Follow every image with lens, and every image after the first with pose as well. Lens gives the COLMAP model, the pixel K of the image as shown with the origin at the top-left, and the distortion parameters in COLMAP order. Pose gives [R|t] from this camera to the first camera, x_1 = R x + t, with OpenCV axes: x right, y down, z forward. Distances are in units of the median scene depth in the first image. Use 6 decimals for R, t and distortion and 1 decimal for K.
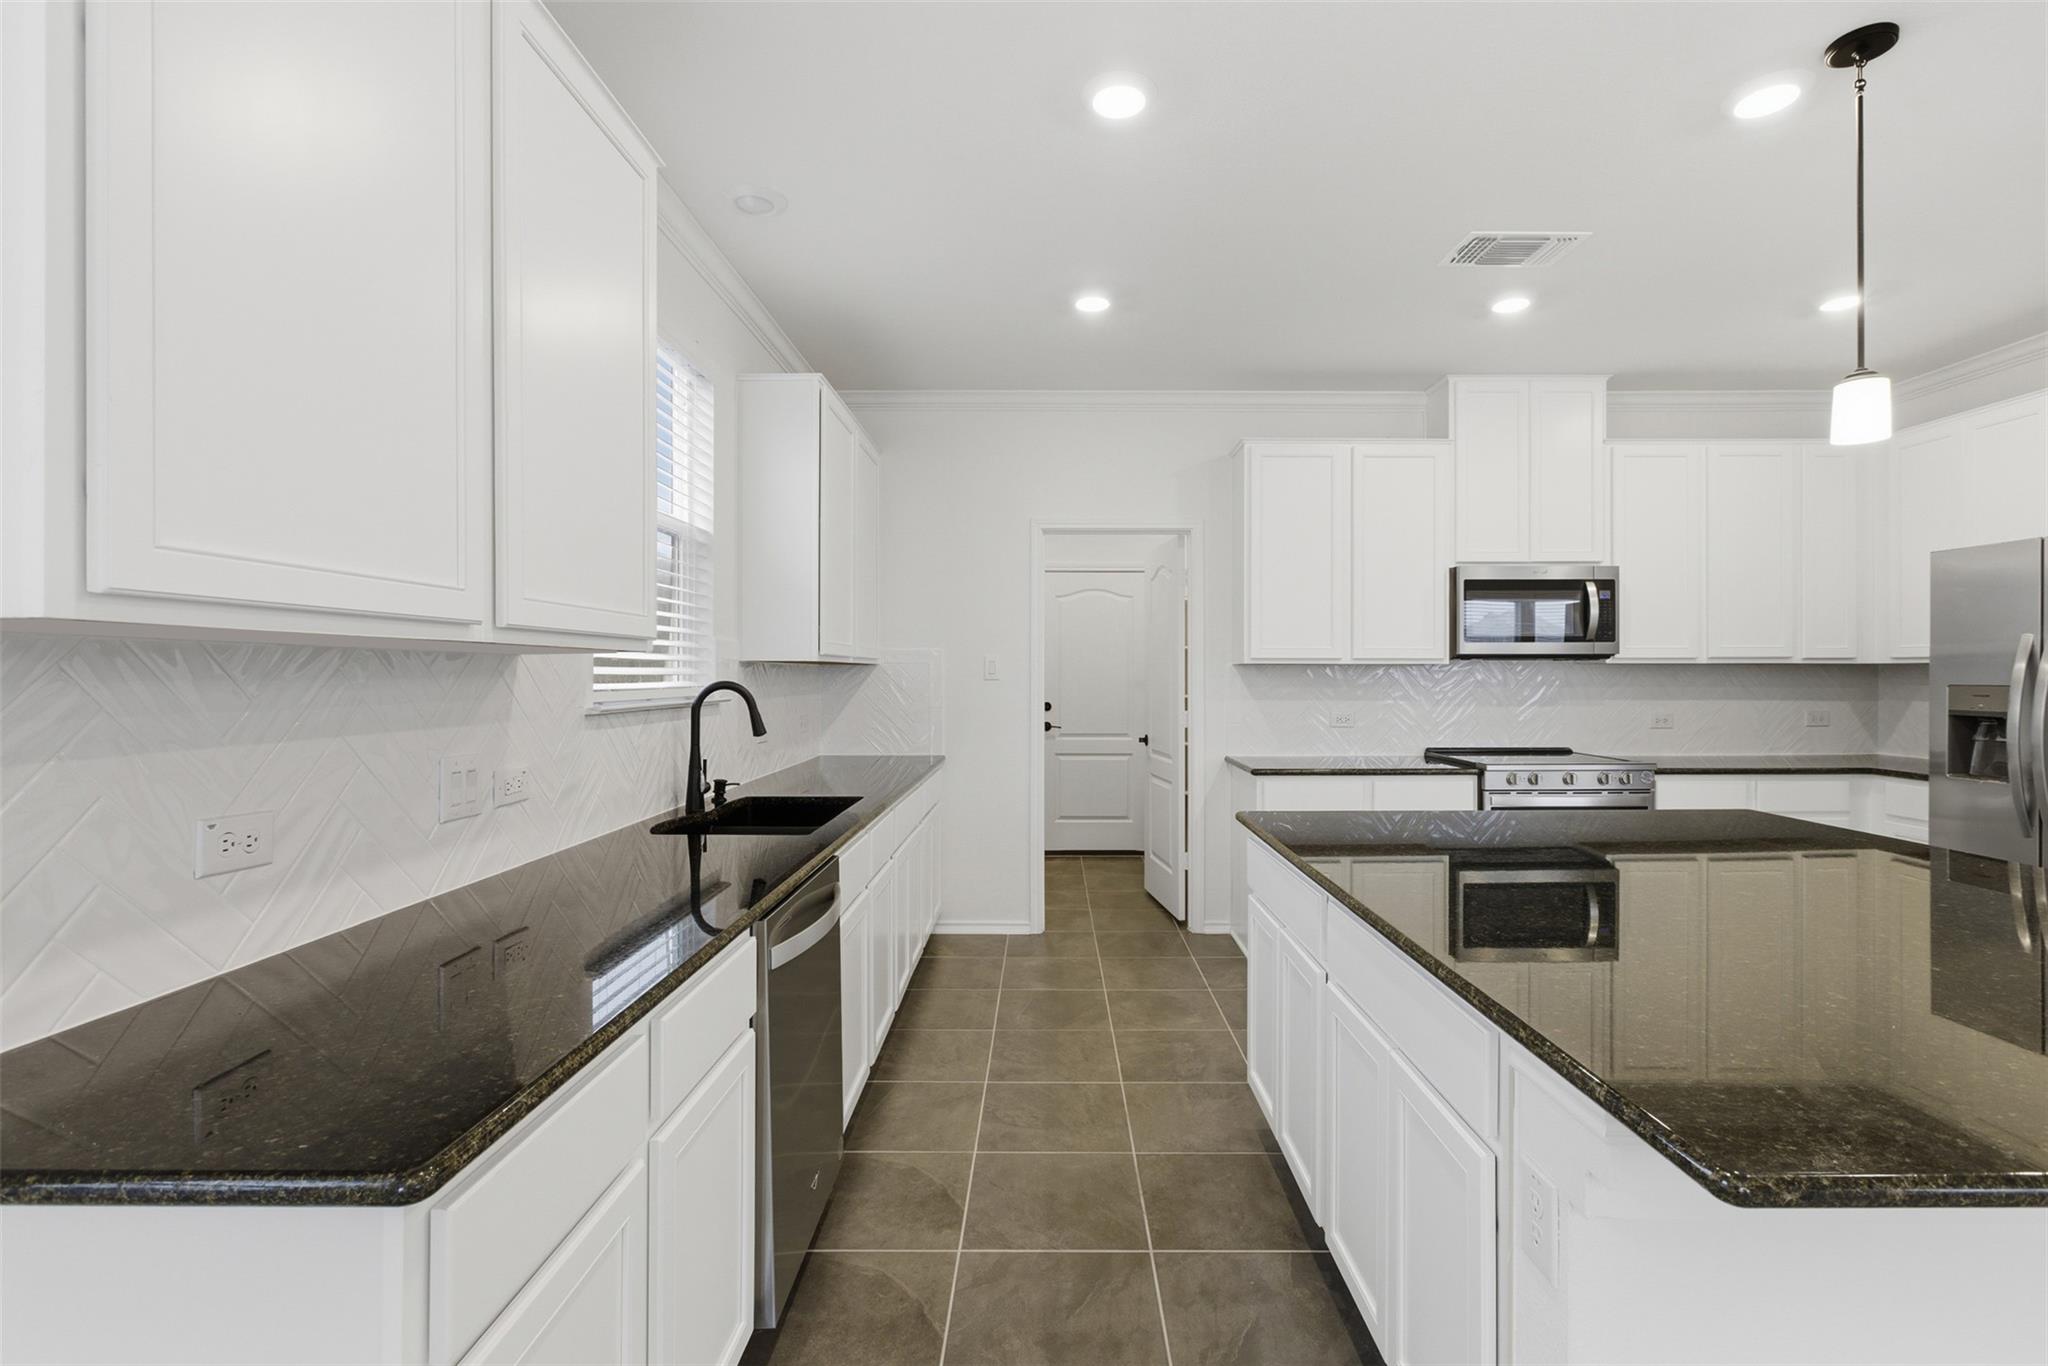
lens RADIAL K [[927.3, 0, 1039.8], [0, 927.3, 669.1], [0, 0, 1]] dist [-0.010485, 0.005604]
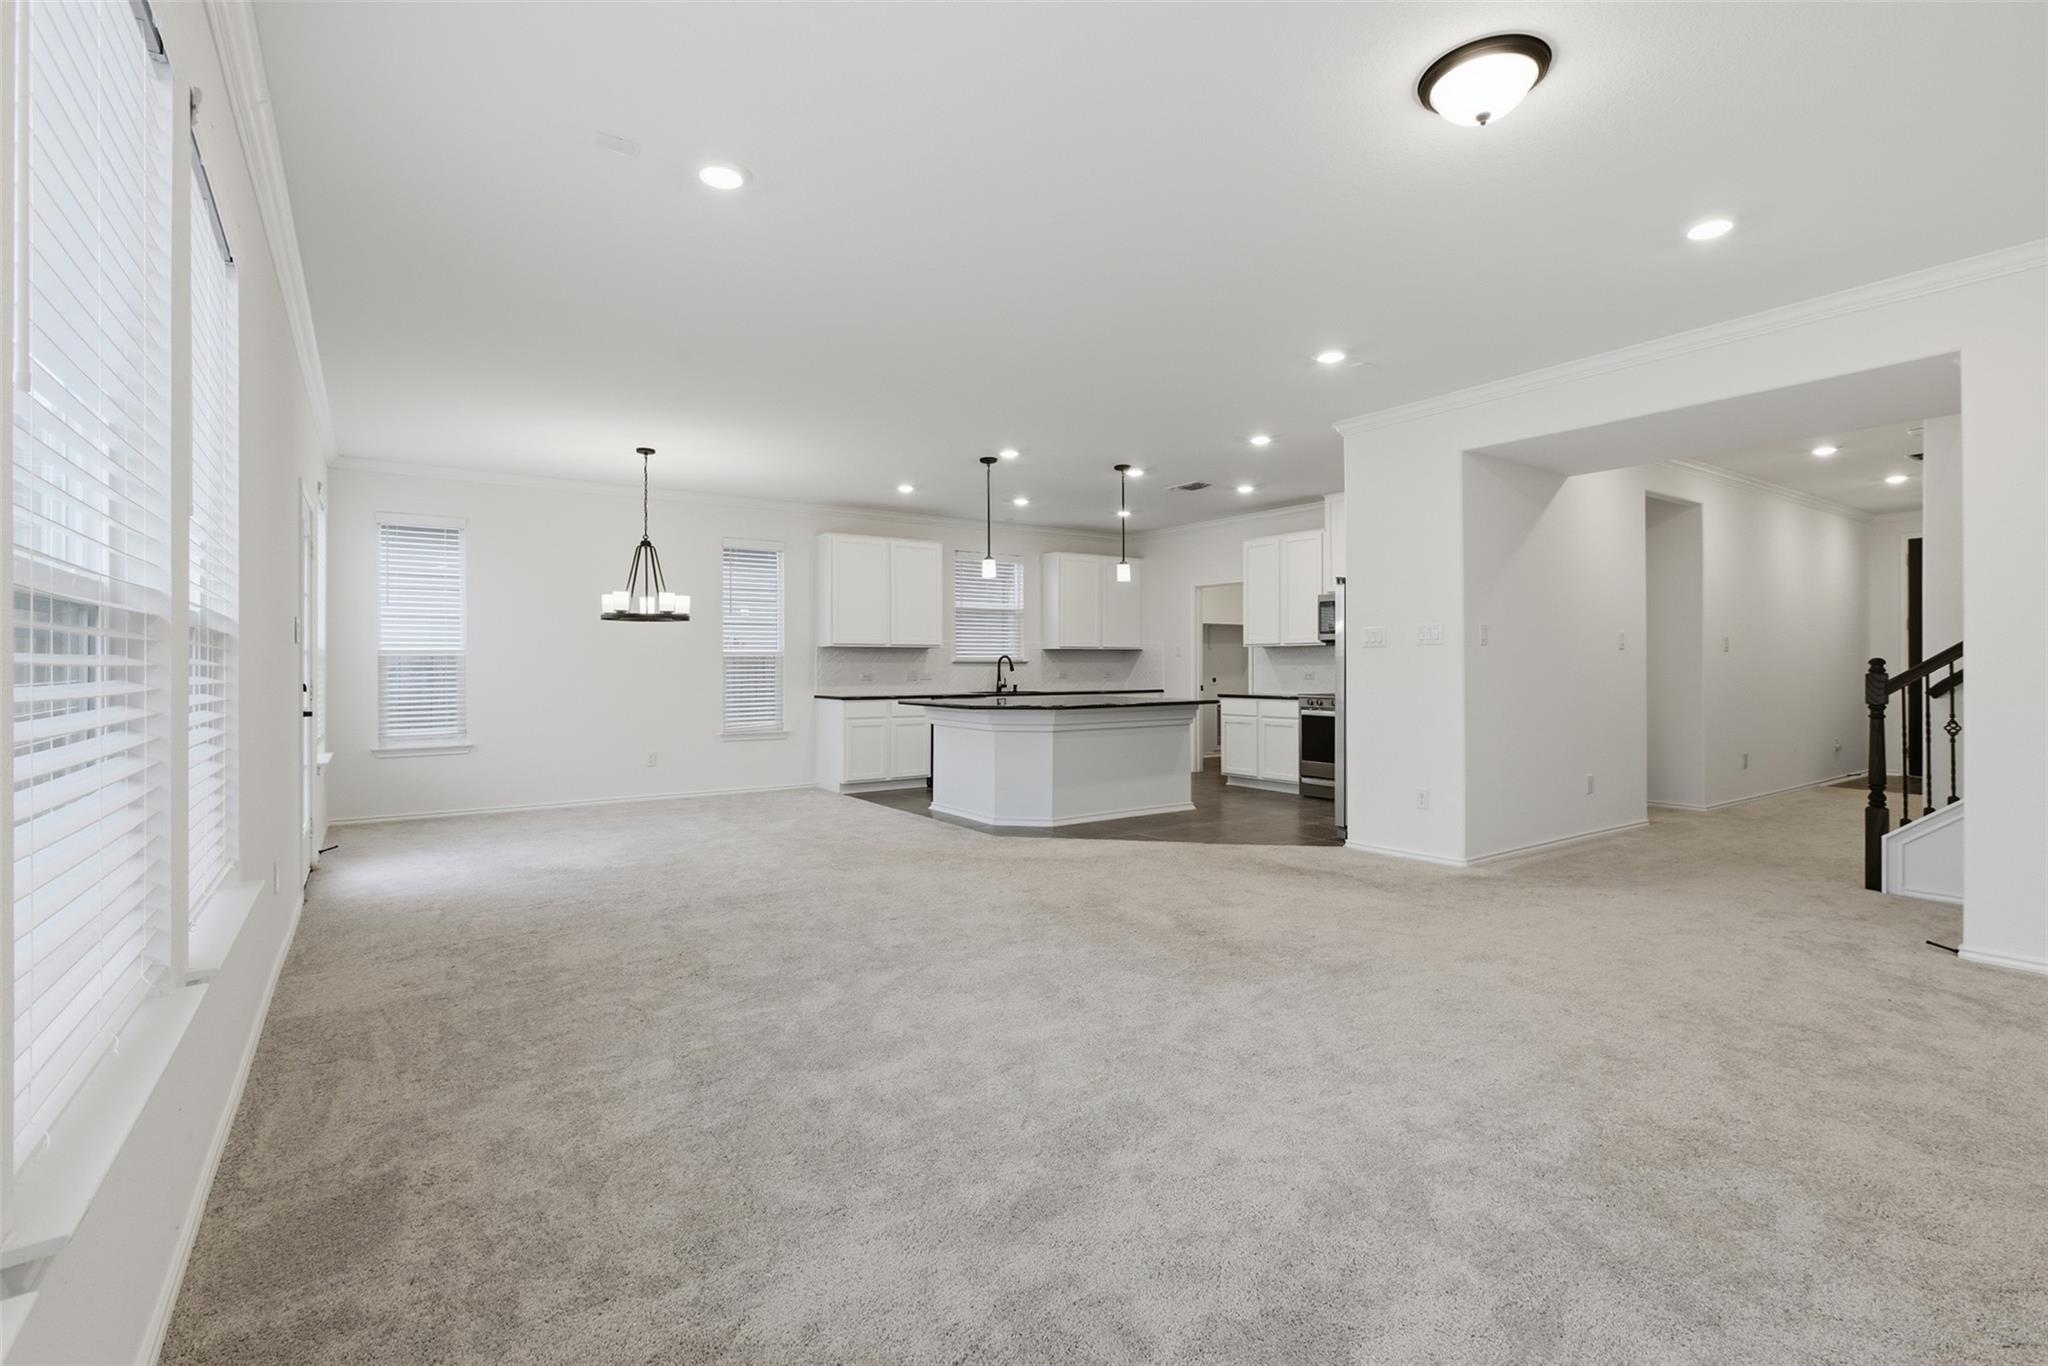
lens RADIAL K [[927.3, 0, 1038.2], [0, 927.3, 654.1], [0, 0, 1]] dist [-0.010485, 0.005604]
pose [[0.577846, -0.010755, -0.816075, 1.782102], [0.005981, 0.999942, -0.008943, 0.028334], [0.816124, 0.000287, 0.577876, -0.635495]]
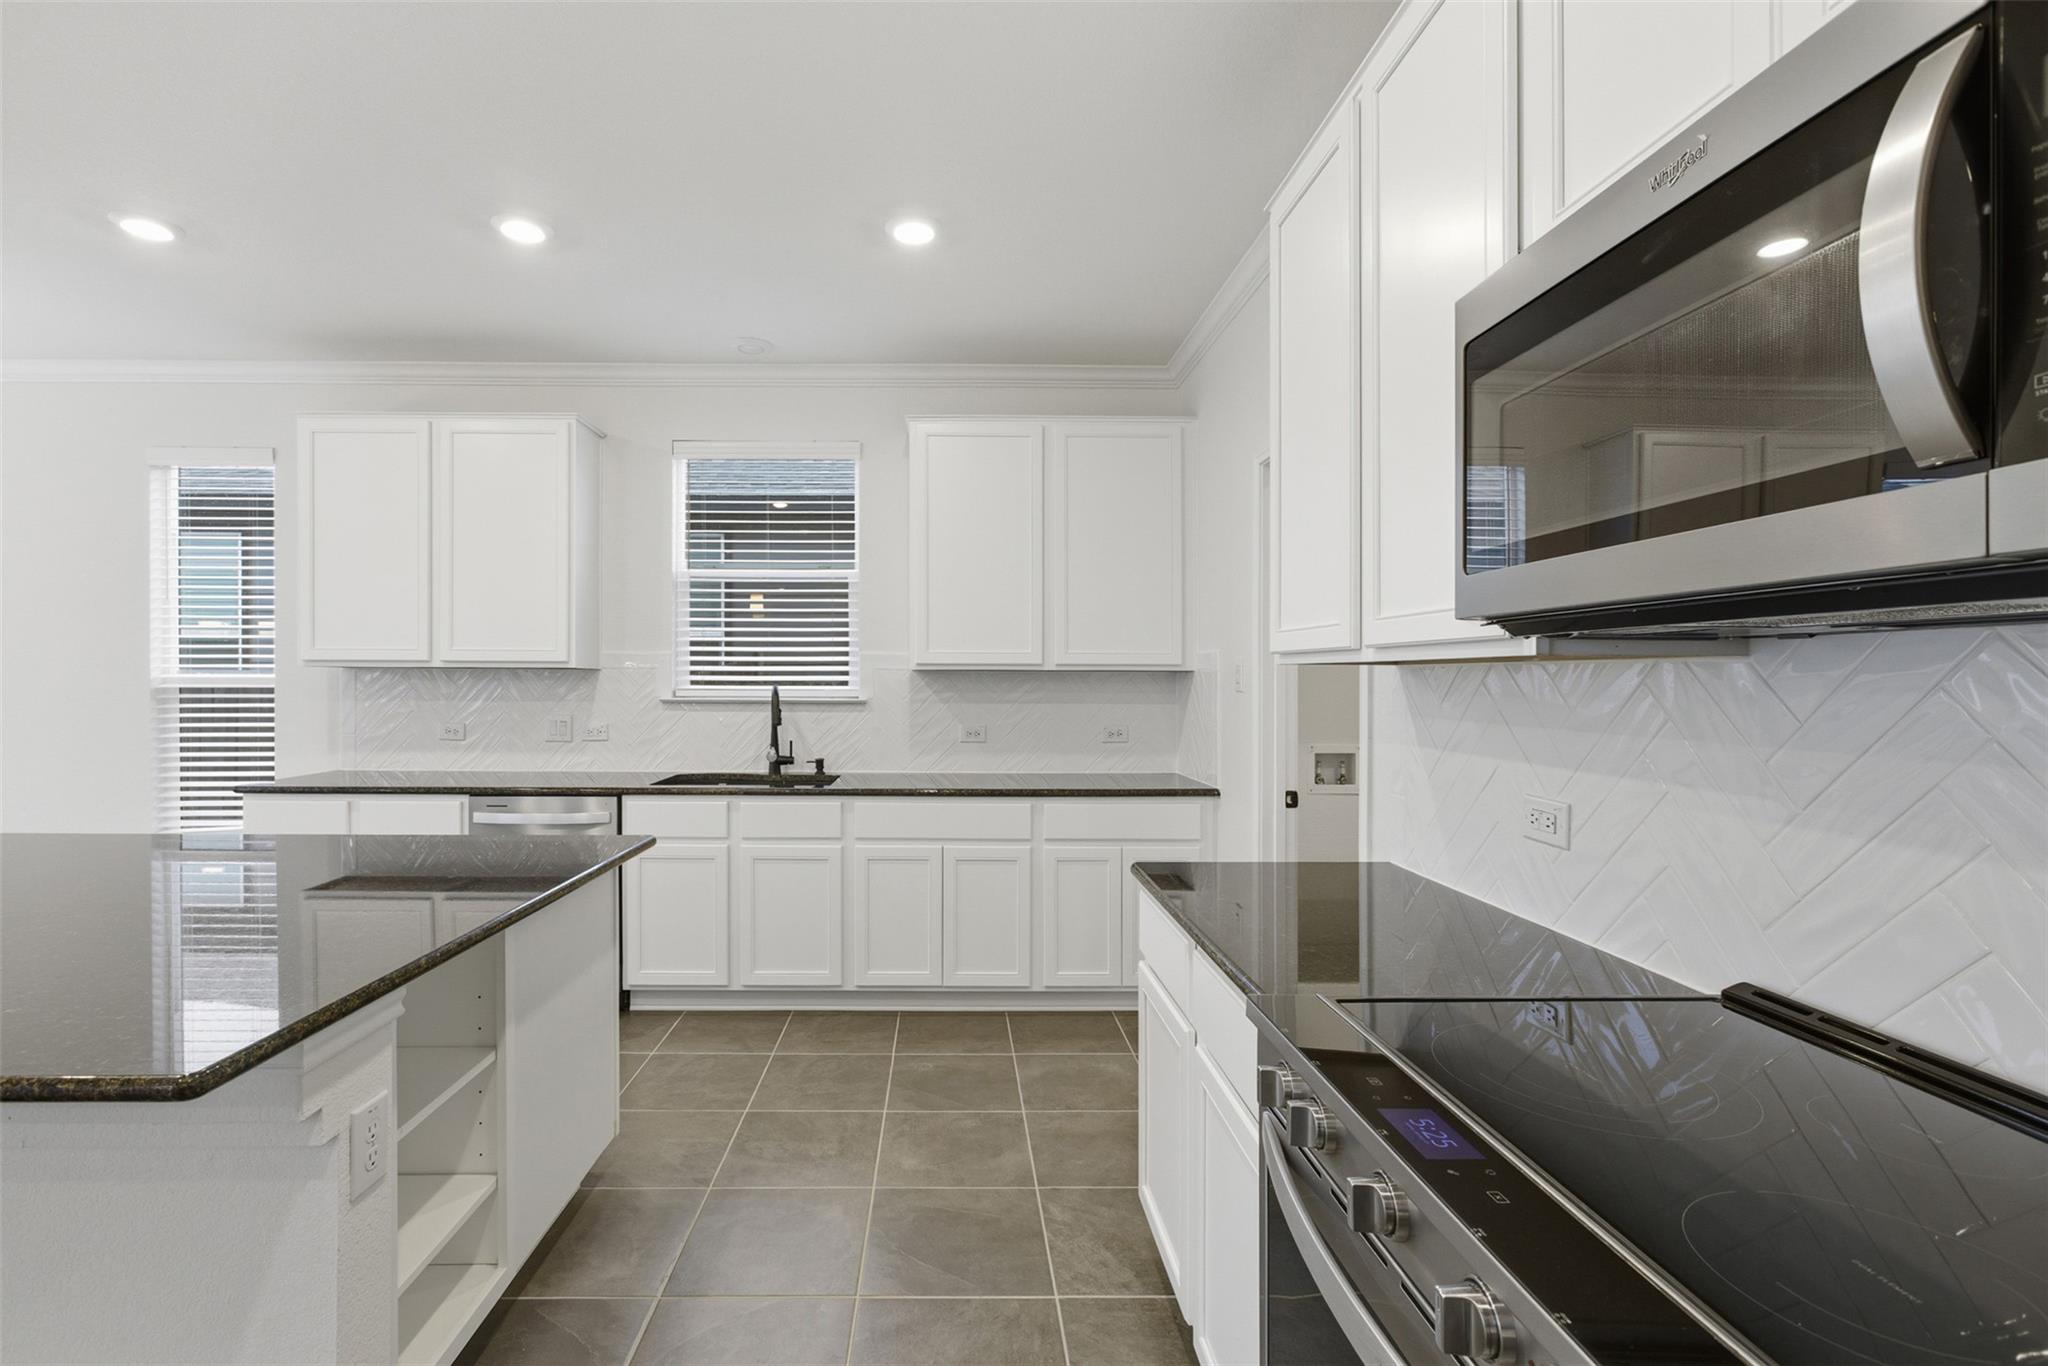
lens RADIAL K [[927.3, 0, 1004.5], [0, 927.3, 687.9], [0, 0, 1]] dist [-0.010485, 0.005604]
pose [[0.022115, 0.009674, -0.999709, 0.751945], [-0.000769, 0.999953, 0.009659, 0.001649], [0.999755, 0.000555, 0.022122, 0.902732]]
